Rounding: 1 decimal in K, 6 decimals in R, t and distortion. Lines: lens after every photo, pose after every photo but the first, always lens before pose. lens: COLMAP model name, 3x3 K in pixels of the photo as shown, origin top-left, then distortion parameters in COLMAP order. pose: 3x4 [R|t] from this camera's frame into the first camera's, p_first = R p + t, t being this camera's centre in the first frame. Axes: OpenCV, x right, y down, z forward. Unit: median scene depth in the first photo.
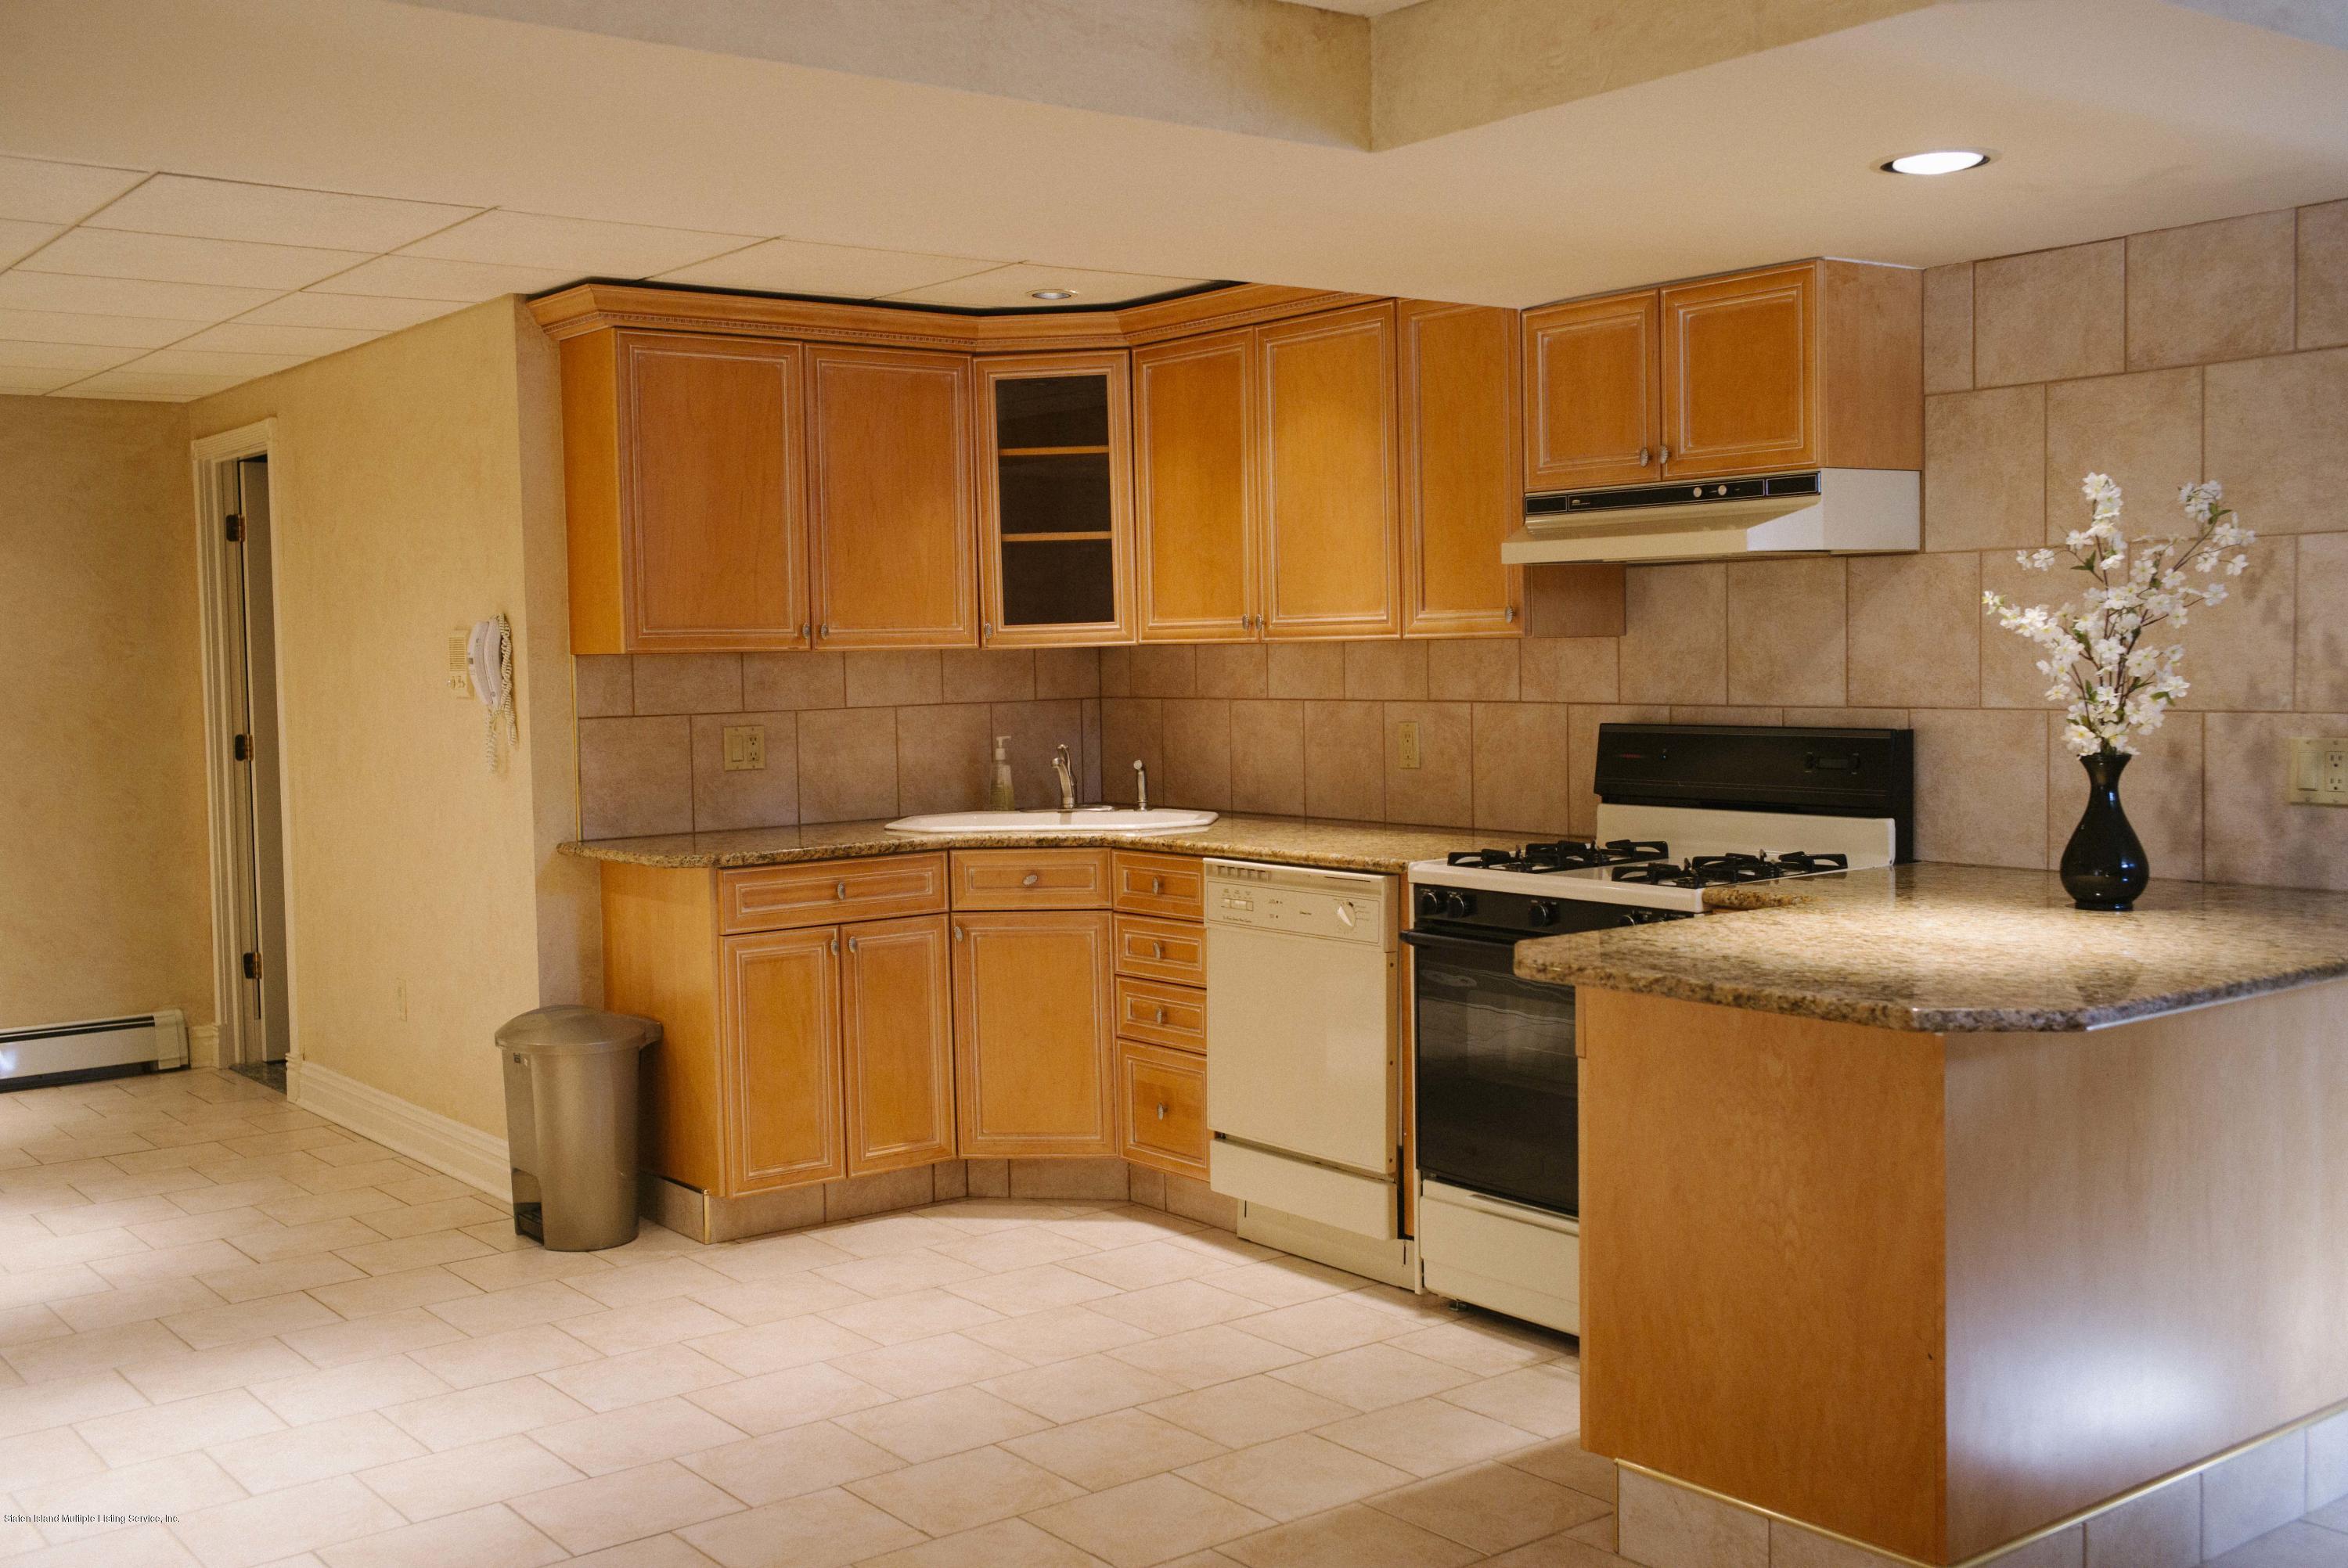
lens RADIAL K [[2355.9, 0, 1177.6], [0, 2355.9, 784.2], [0, 0, 1]] dist [0.020237, 0.000000]
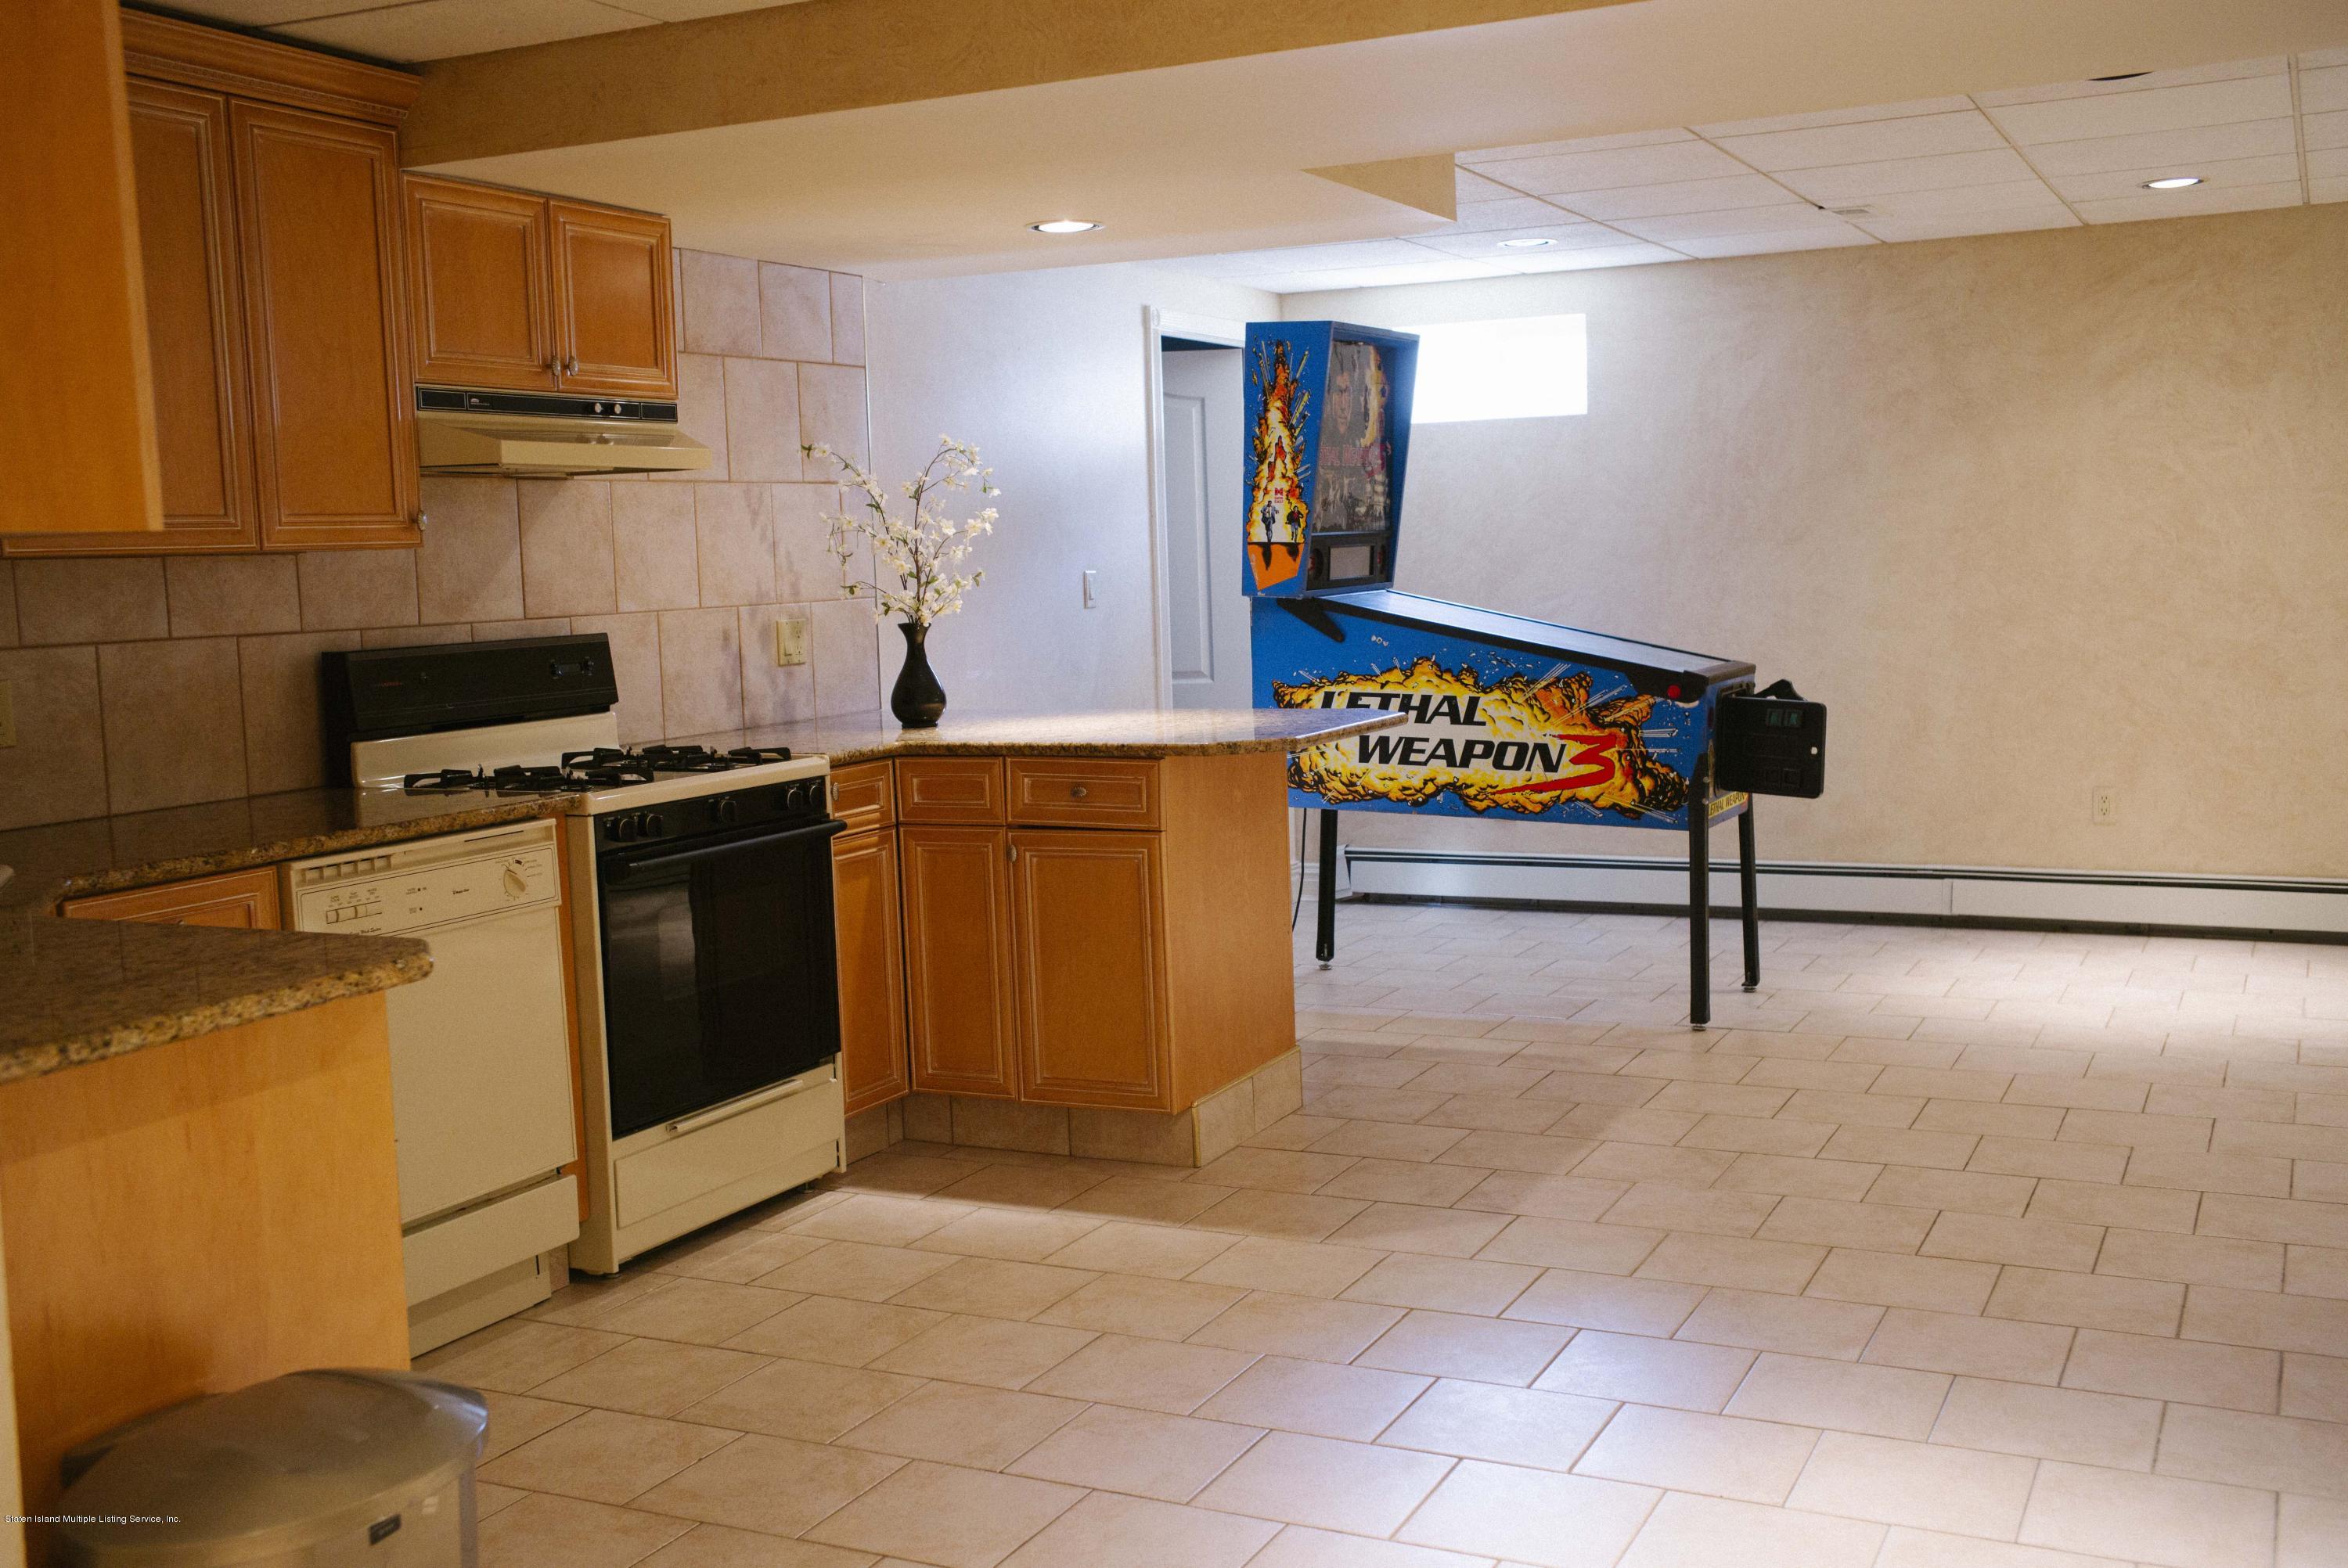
lens RADIAL K [[2355.9, 0, 1177.0], [0, 2355.9, 780.1], [0, 0, 1]] dist [0.020237, 0.000000]
pose [[-0.446192, -0.053184, 0.893356, -0.824291], [0.097259, 0.989439, 0.107480, -0.047451], [-0.889637, 0.134843, -0.436307, 1.232849]]
